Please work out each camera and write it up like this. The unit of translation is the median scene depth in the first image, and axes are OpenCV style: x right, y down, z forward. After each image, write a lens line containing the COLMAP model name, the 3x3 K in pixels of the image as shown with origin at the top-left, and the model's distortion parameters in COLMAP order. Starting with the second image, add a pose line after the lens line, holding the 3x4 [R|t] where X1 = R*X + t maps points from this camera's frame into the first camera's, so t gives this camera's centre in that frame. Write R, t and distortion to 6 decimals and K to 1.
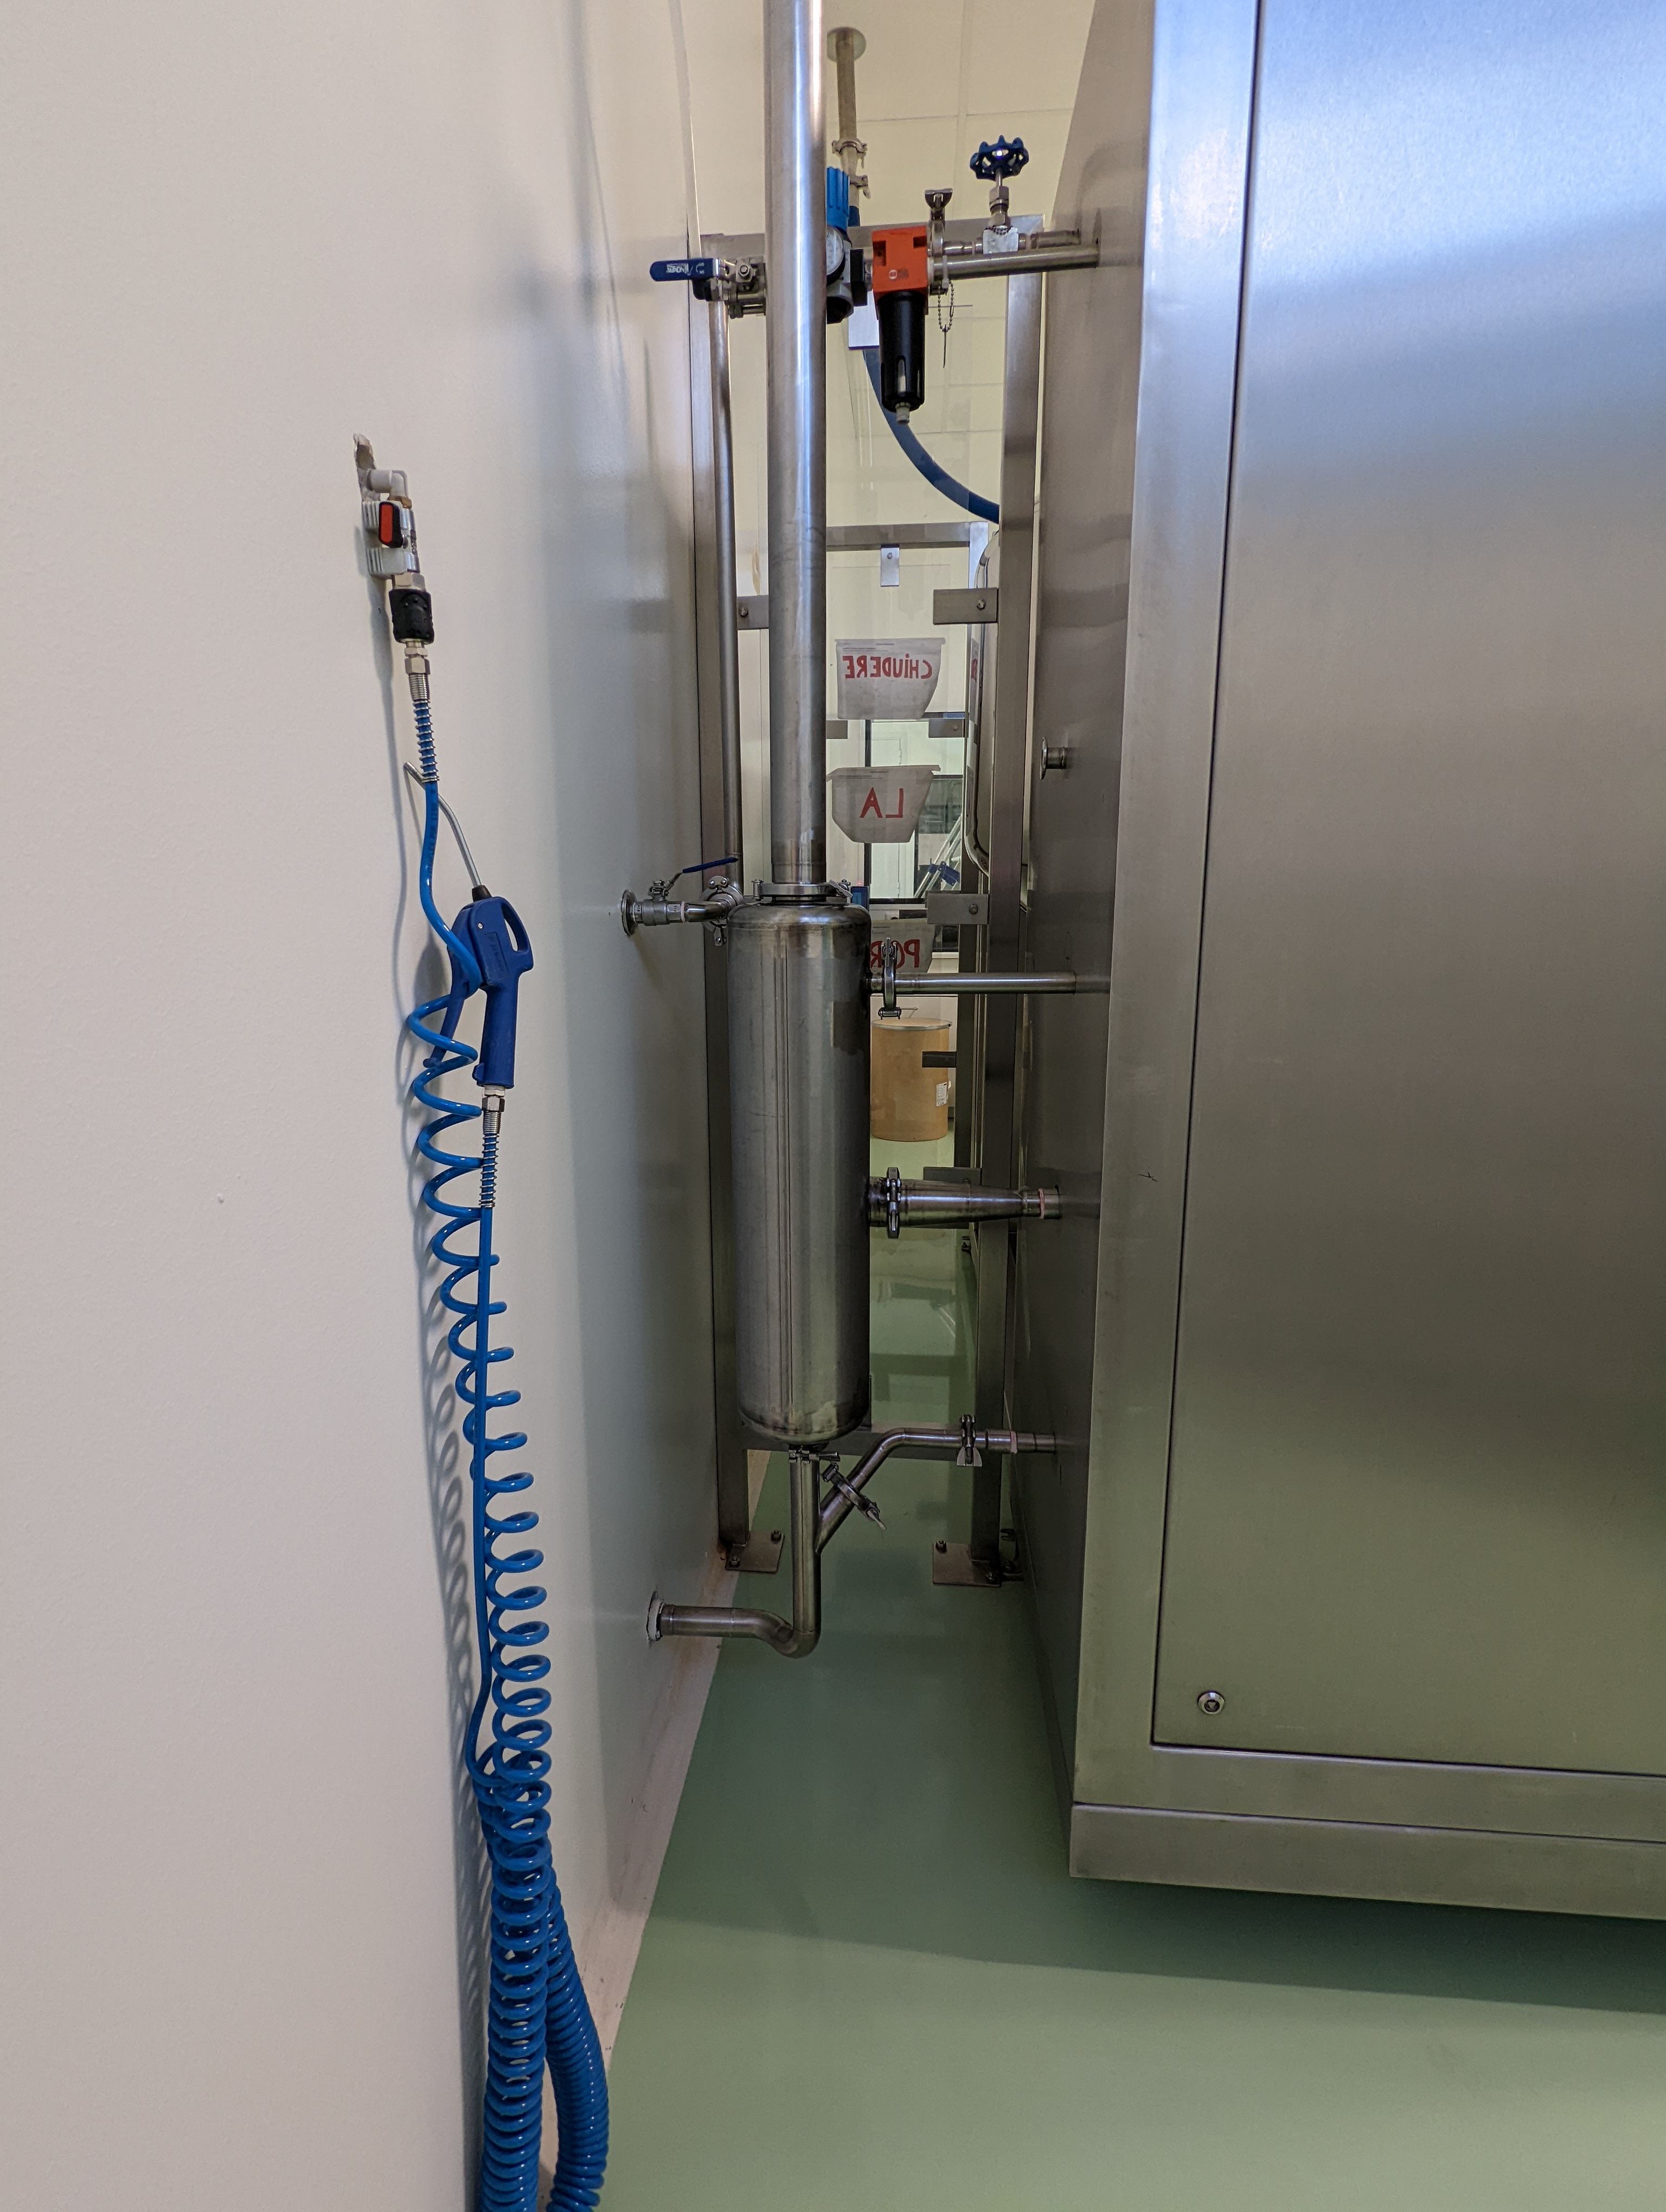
lens RADIAL K [[1075.0, 0, 833.0], [0, 1075.0, 1106.0], [0, 0, 1]] dist [0.002277, -0.000544]
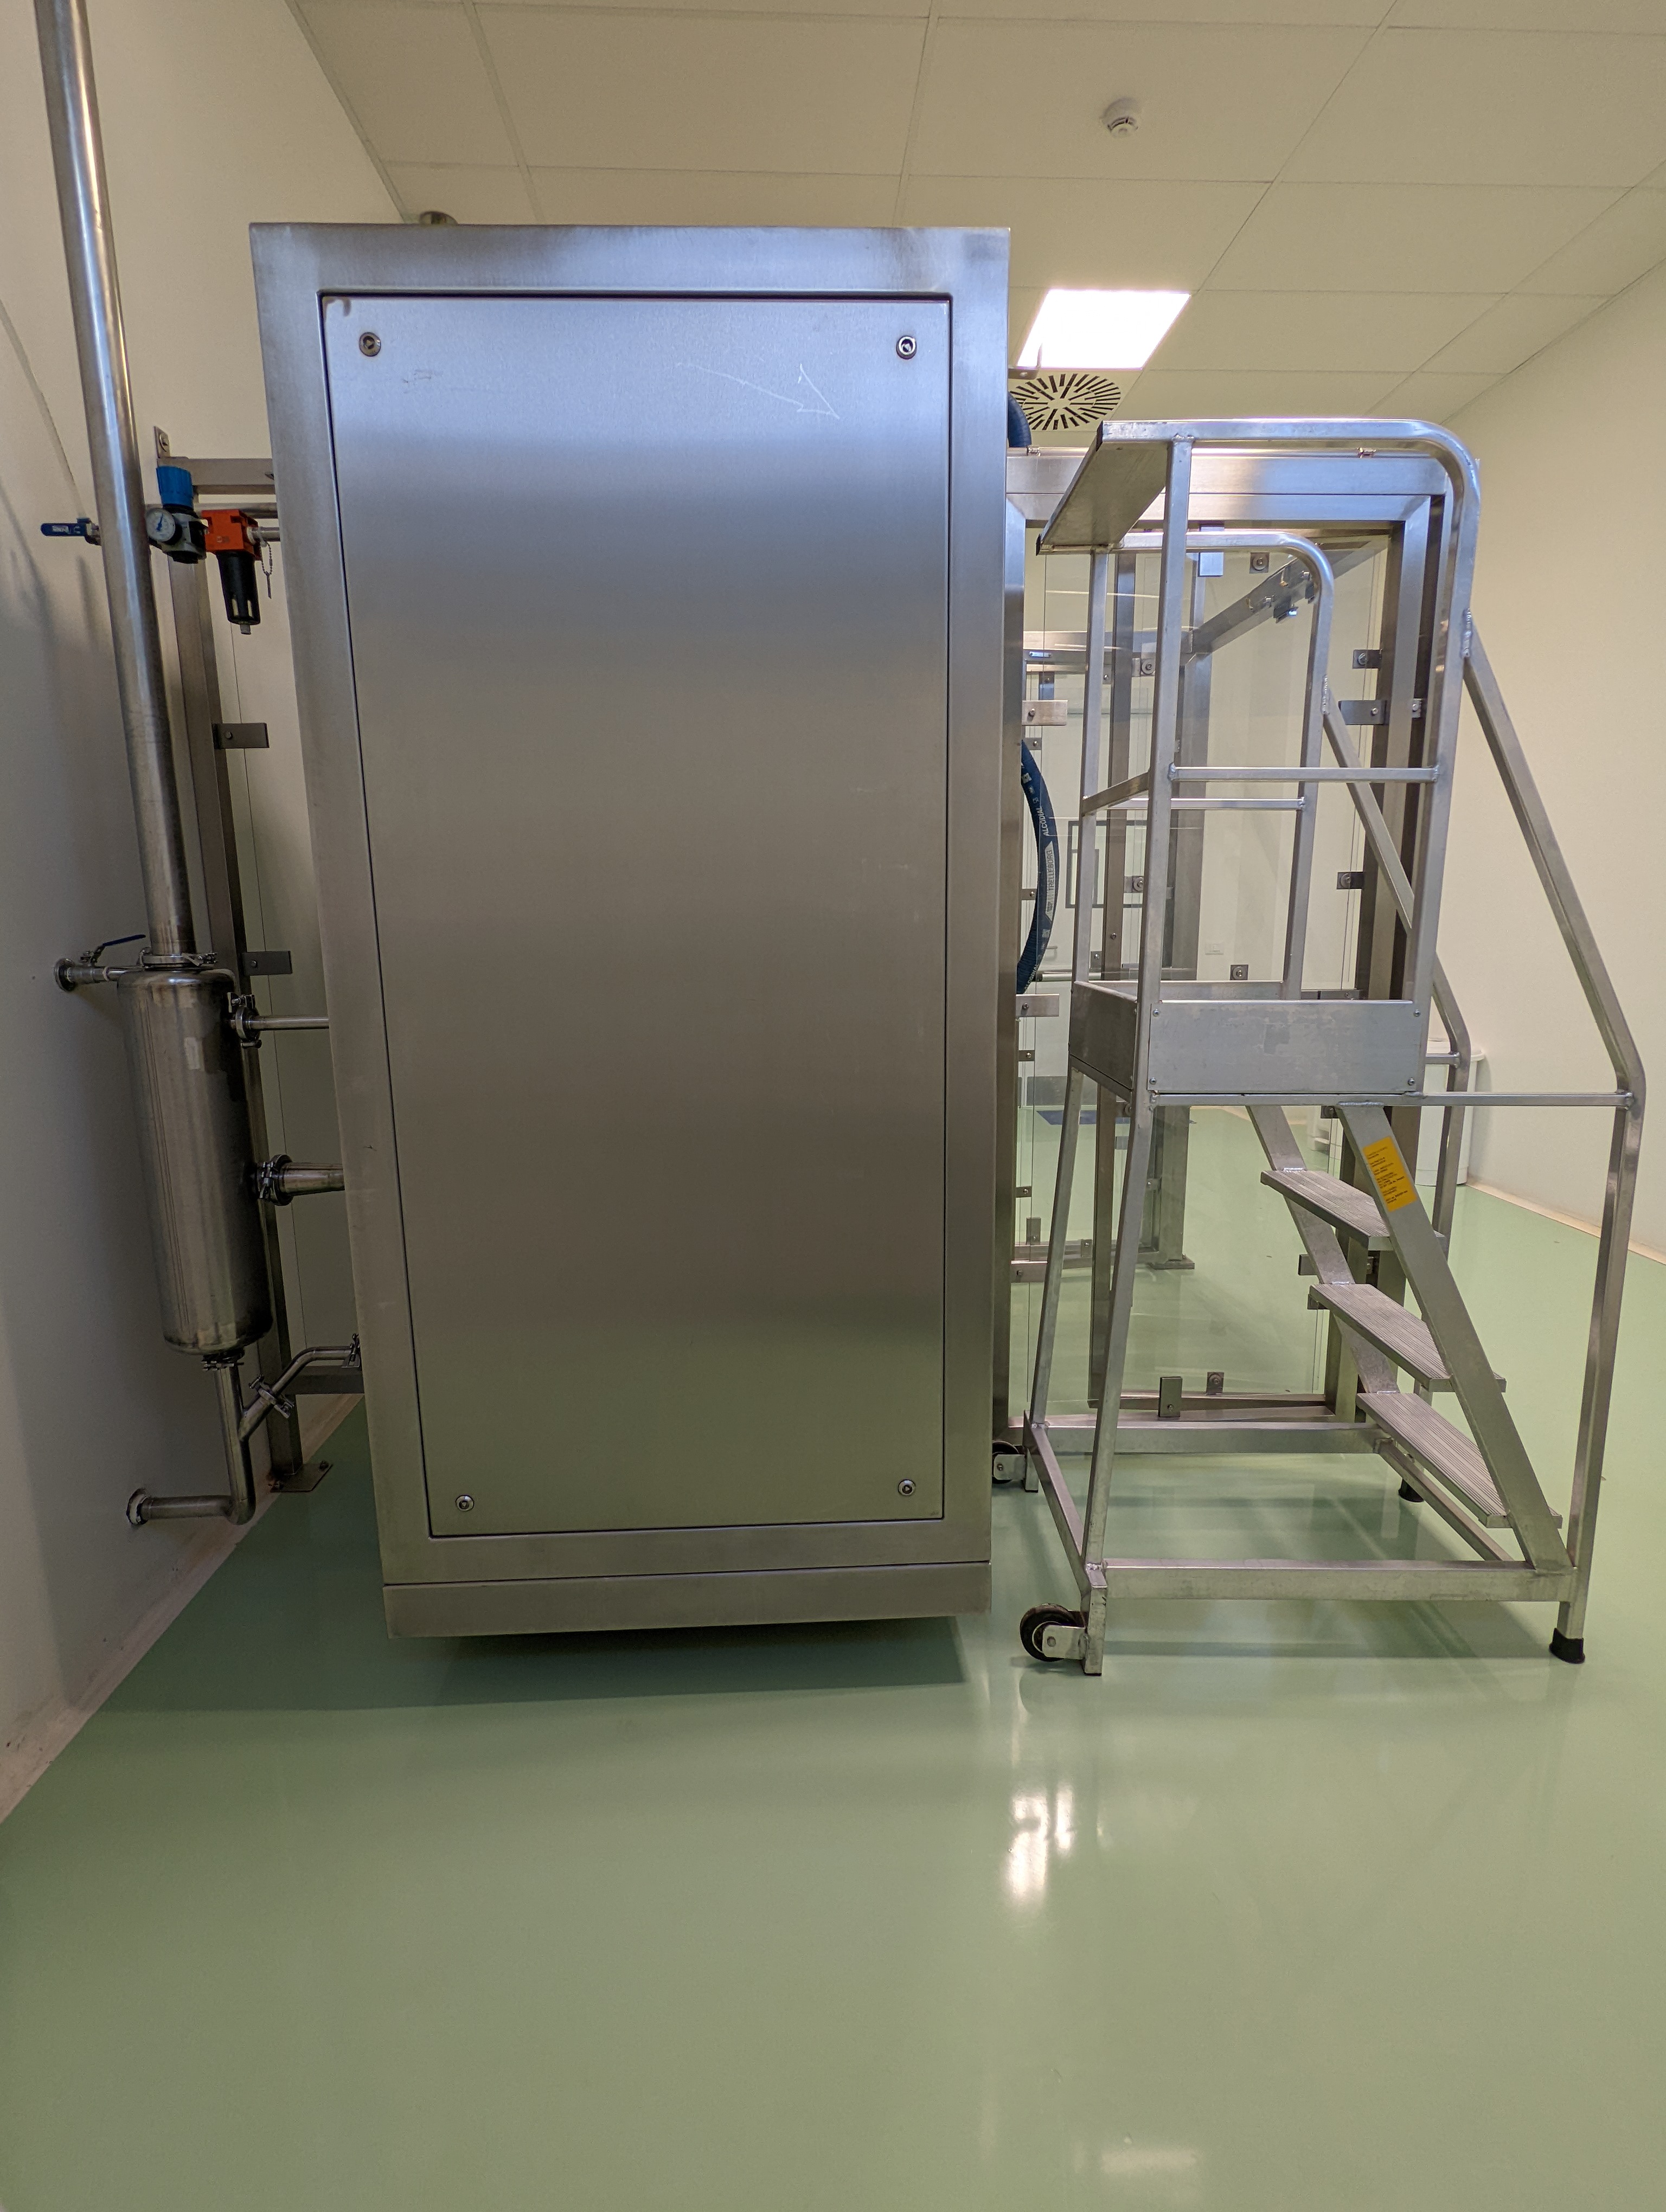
lens RADIAL K [[1075.0, 0, 833.0], [0, 1075.0, 1106.0], [0, 0, 1]] dist [0.002277, -0.000544]
pose [[0.991162, -0.031460, 0.128869, 0.604528], [0.033766, 0.999306, -0.015746, 0.041558], [-0.128284, 0.019959, 0.991537, -0.486646]]
